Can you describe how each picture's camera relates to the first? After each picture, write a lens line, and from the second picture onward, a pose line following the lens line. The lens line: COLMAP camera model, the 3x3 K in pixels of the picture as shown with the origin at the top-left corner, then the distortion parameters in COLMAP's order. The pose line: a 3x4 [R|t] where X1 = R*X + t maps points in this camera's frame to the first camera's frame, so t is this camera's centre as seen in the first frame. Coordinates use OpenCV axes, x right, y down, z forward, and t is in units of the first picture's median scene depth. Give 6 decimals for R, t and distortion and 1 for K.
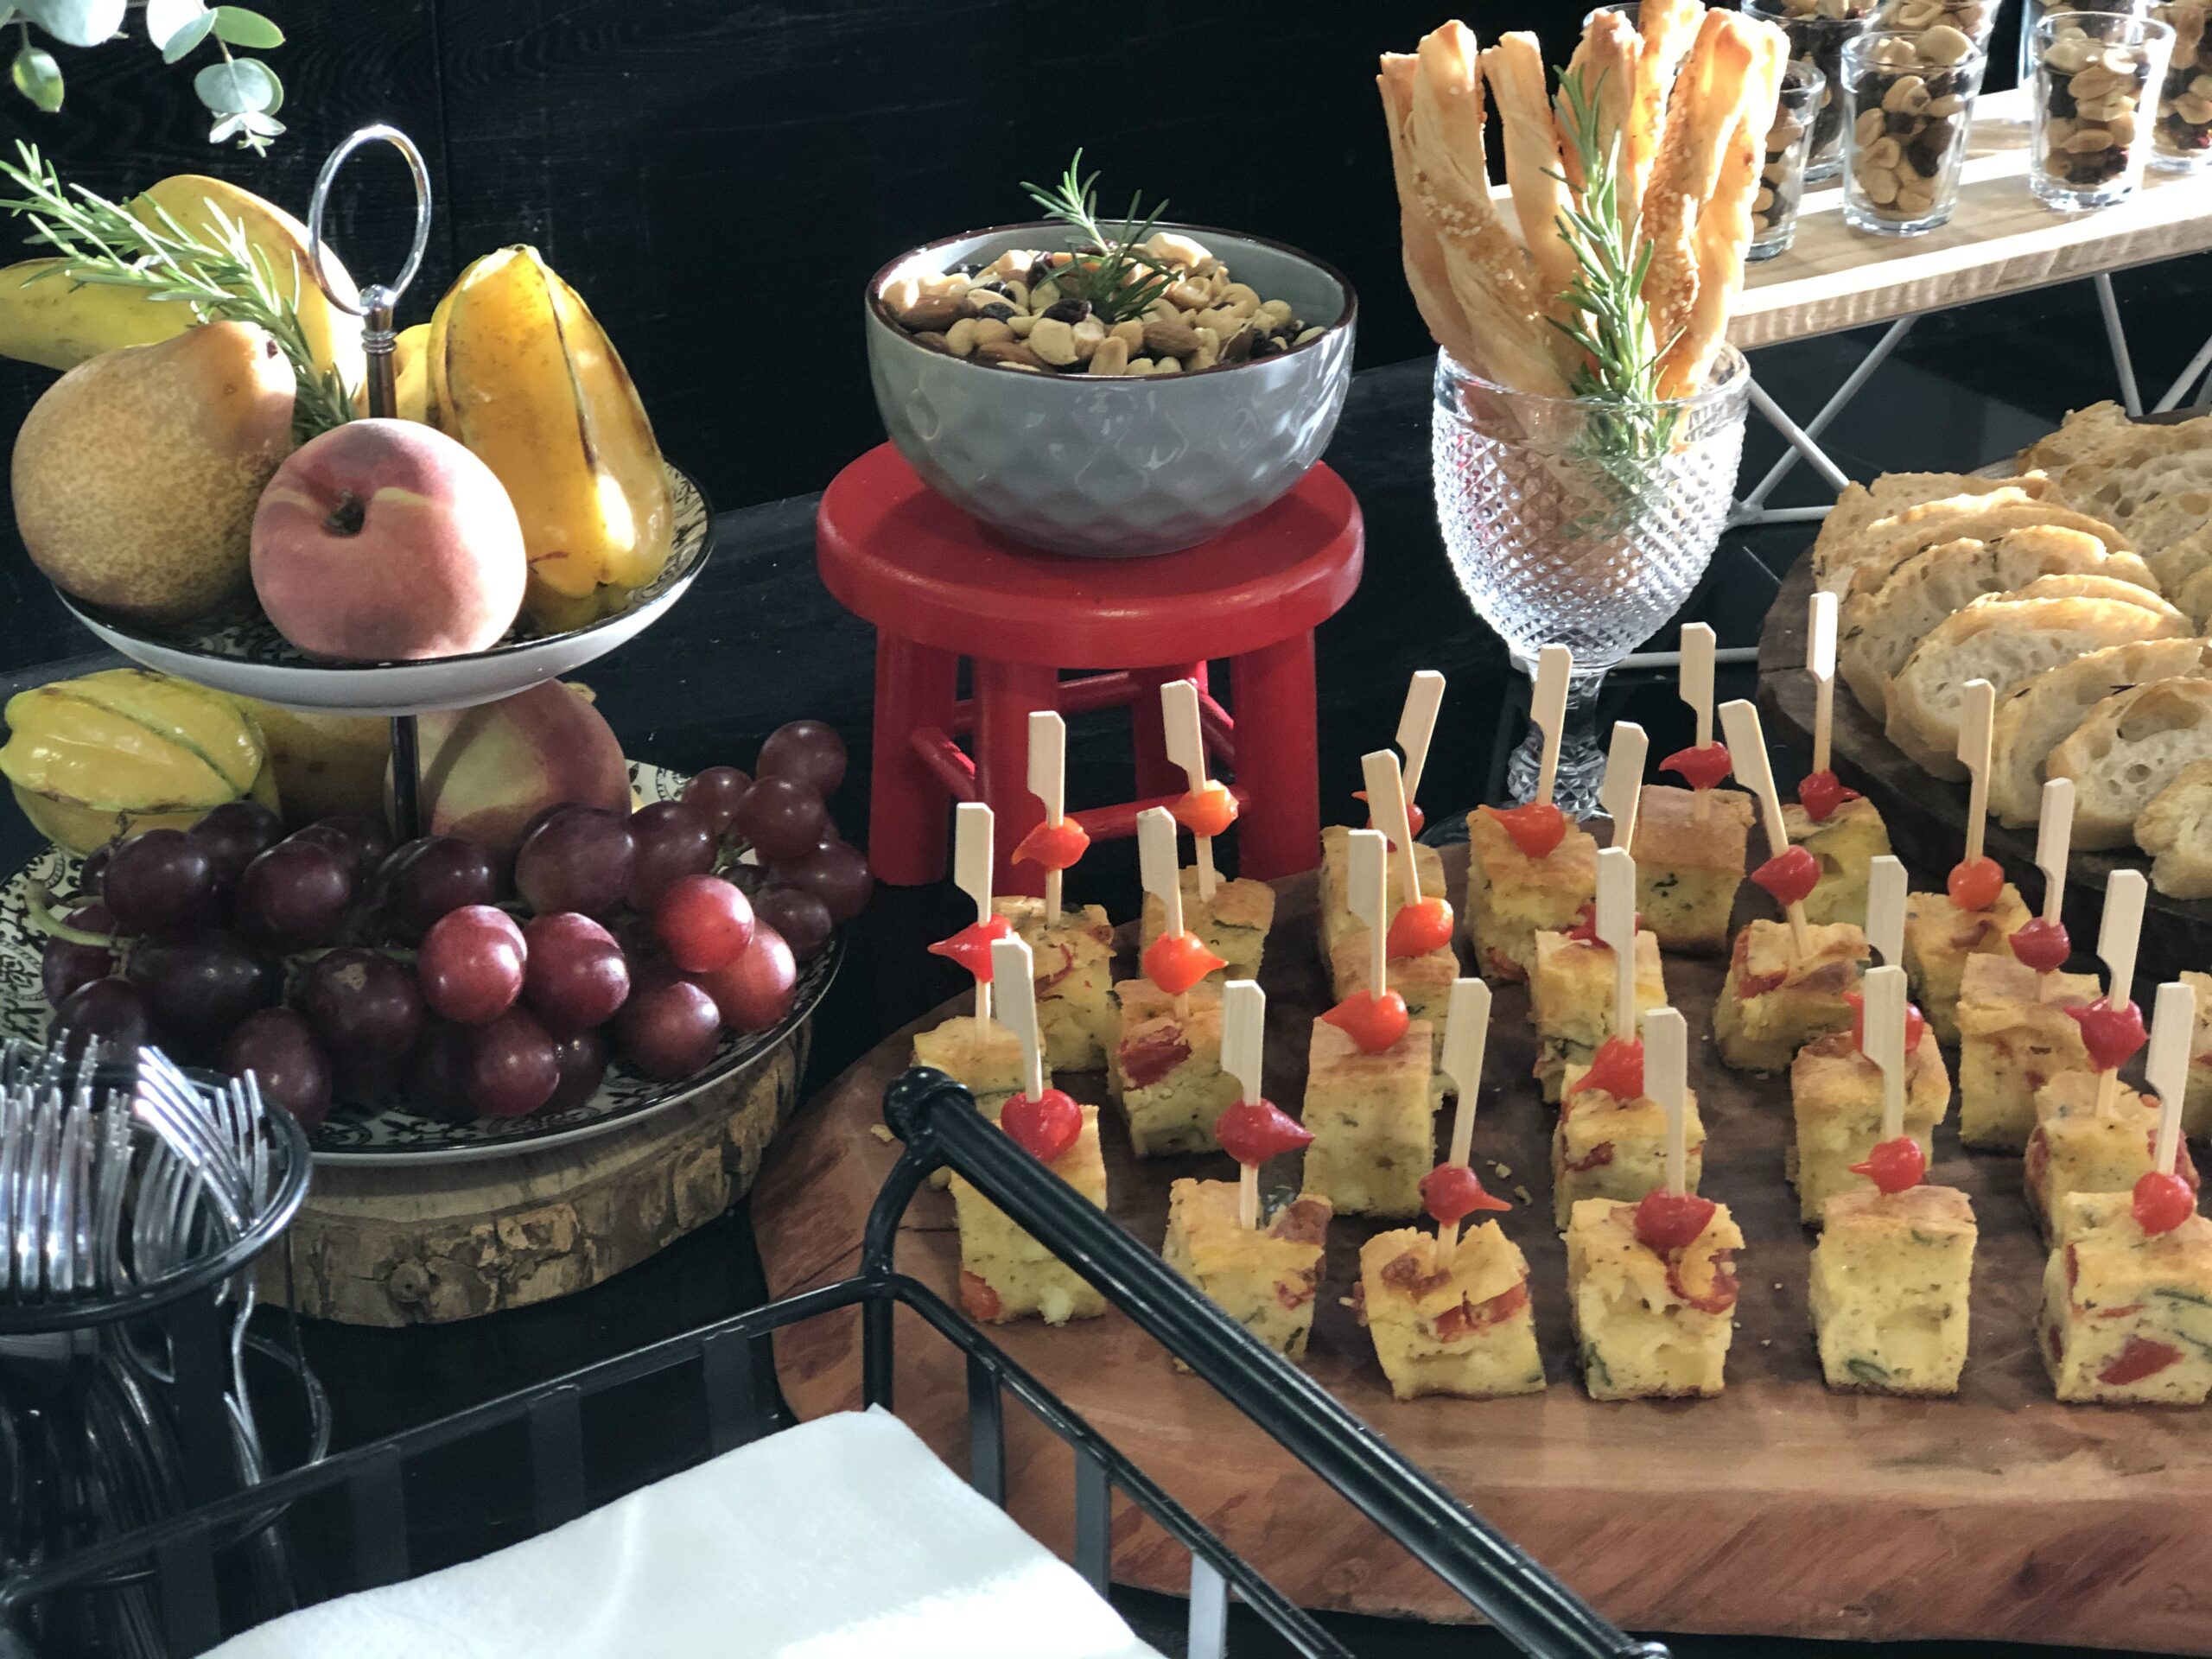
lens RADIAL K [[3703.5, 0, 1106.0], [0, 3703.5, 829.5], [0, 0, 1]] dist [-0.031606, 0.617602]
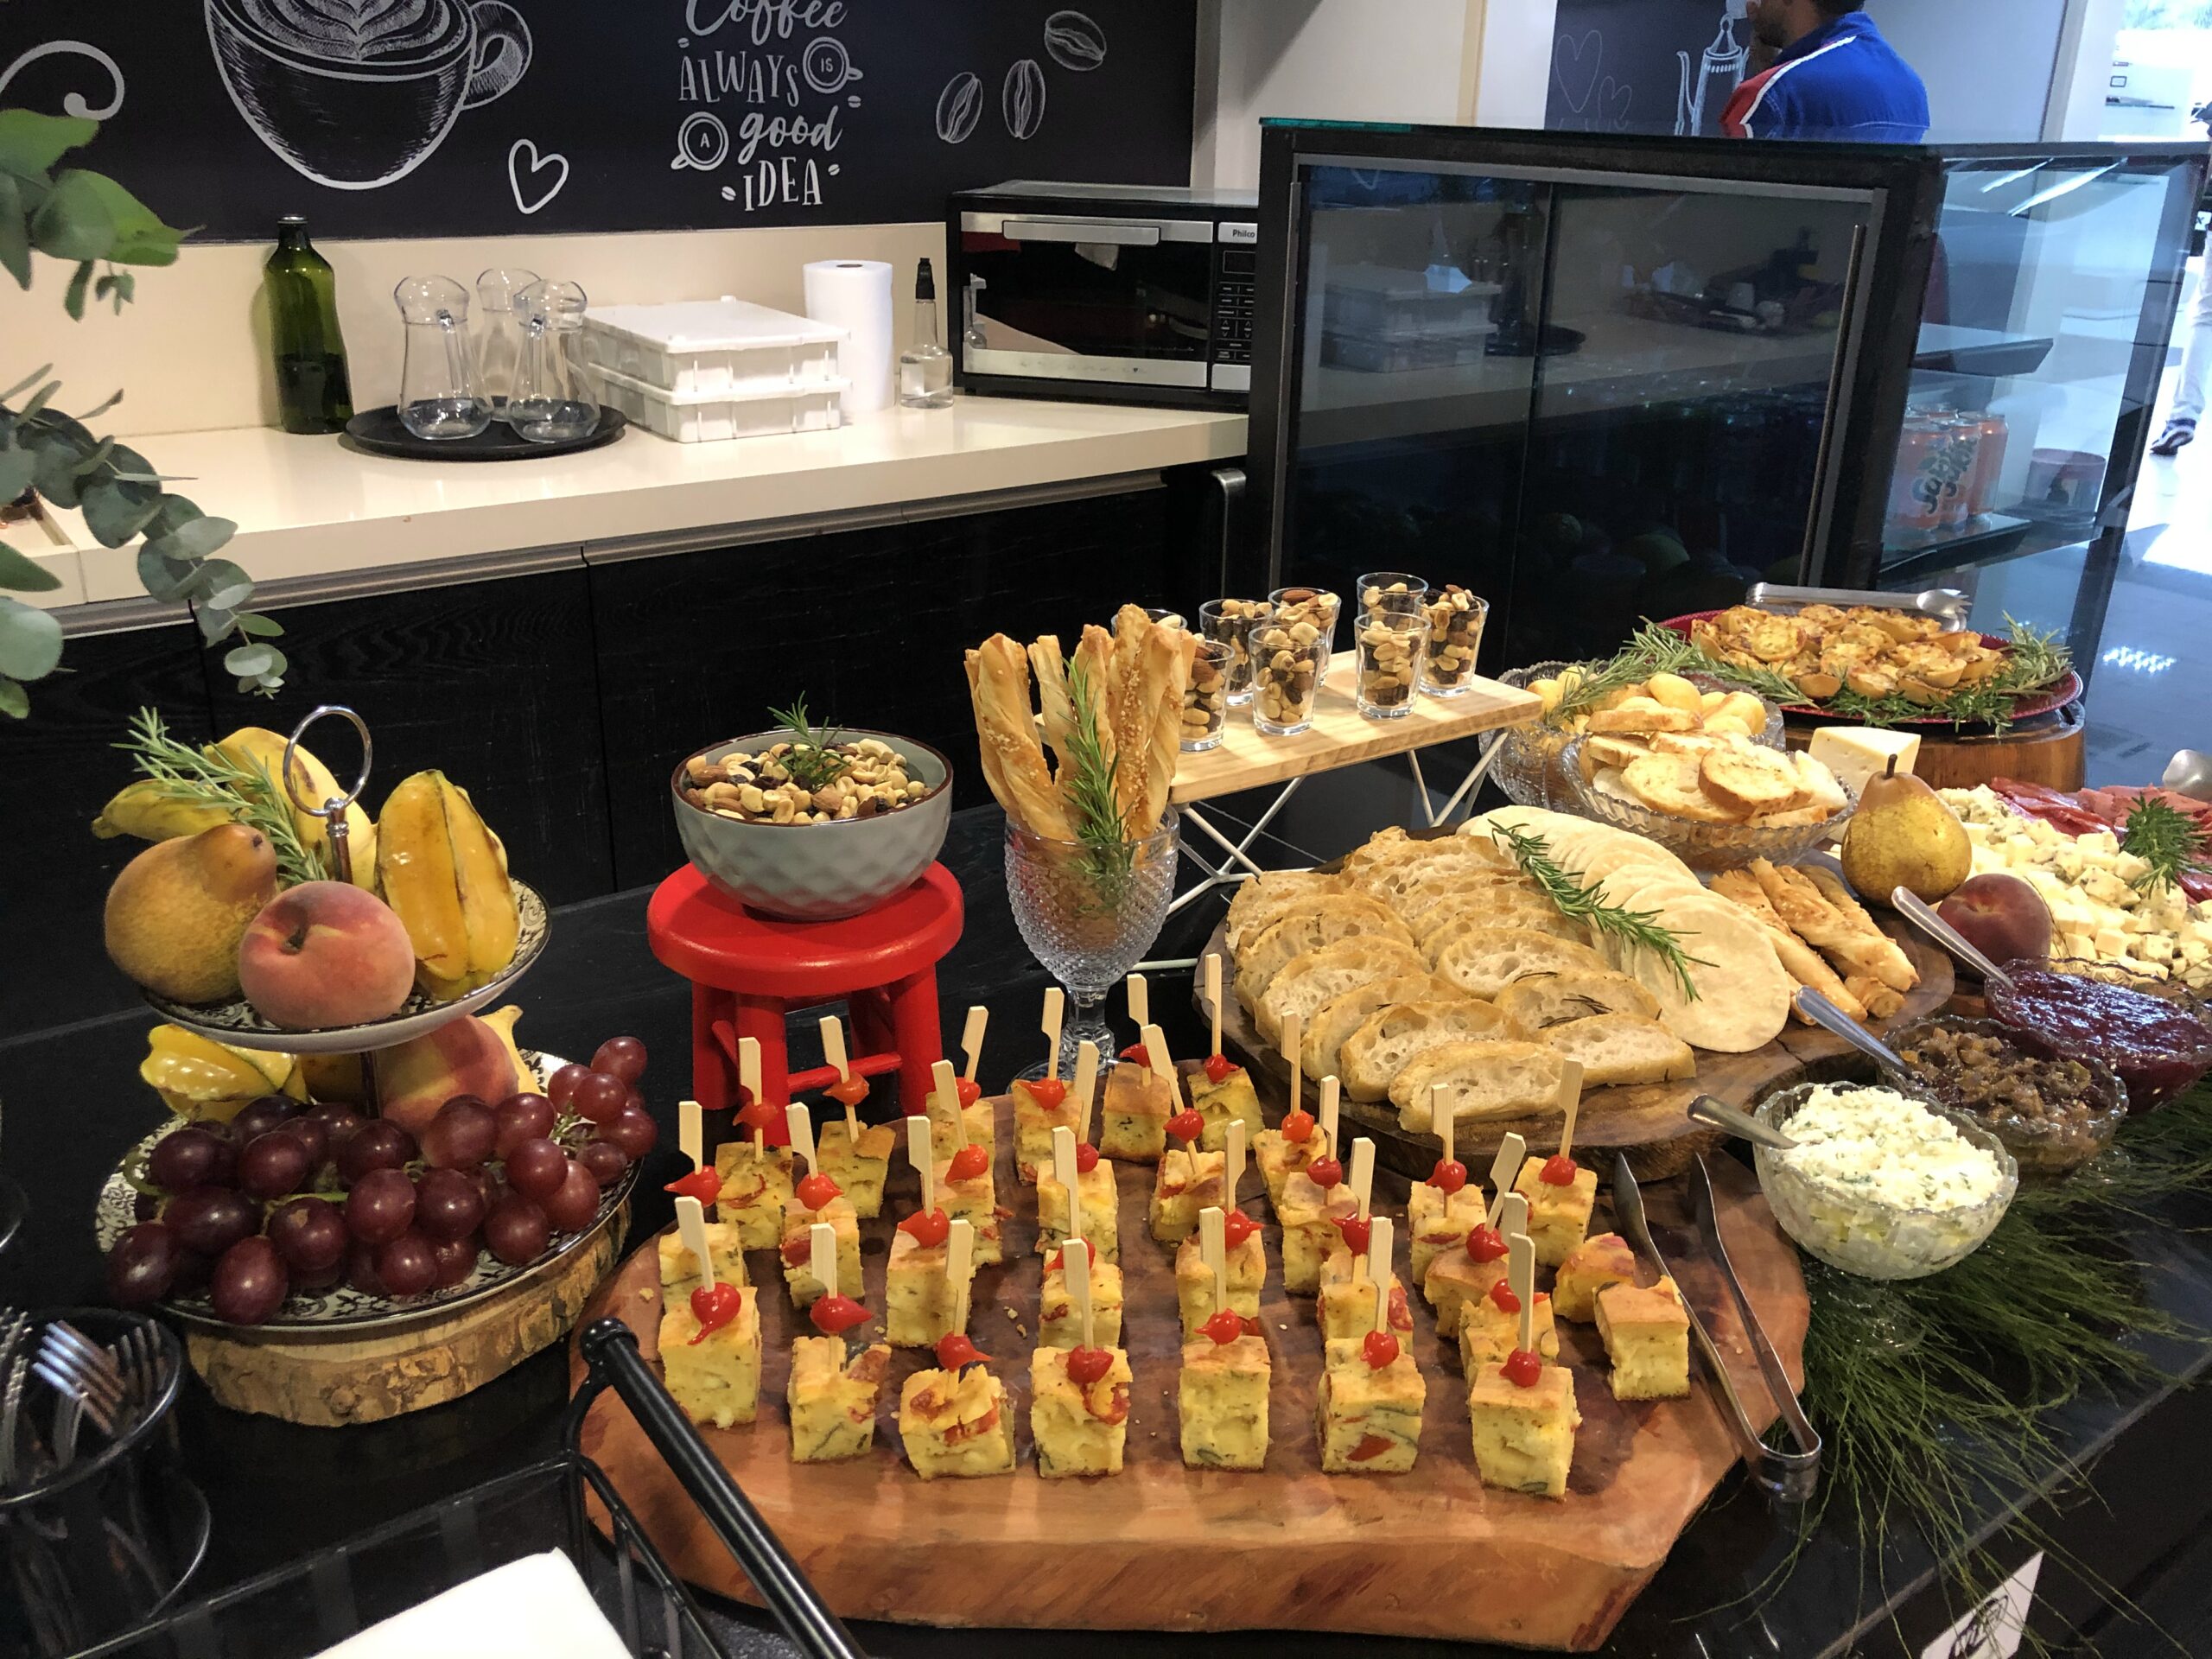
lens RADIAL K [[1786.6, 0, 1110.1], [0, 1786.6, 795.4], [0, 0, 1]] dist [0.062896, -0.131993]
pose [[0.999196, -0.008213, 0.039243, 0.122593], [0.011602, 0.996147, -0.086924, -0.071509], [-0.038378, 0.087309, 0.995442, 0.166338]]
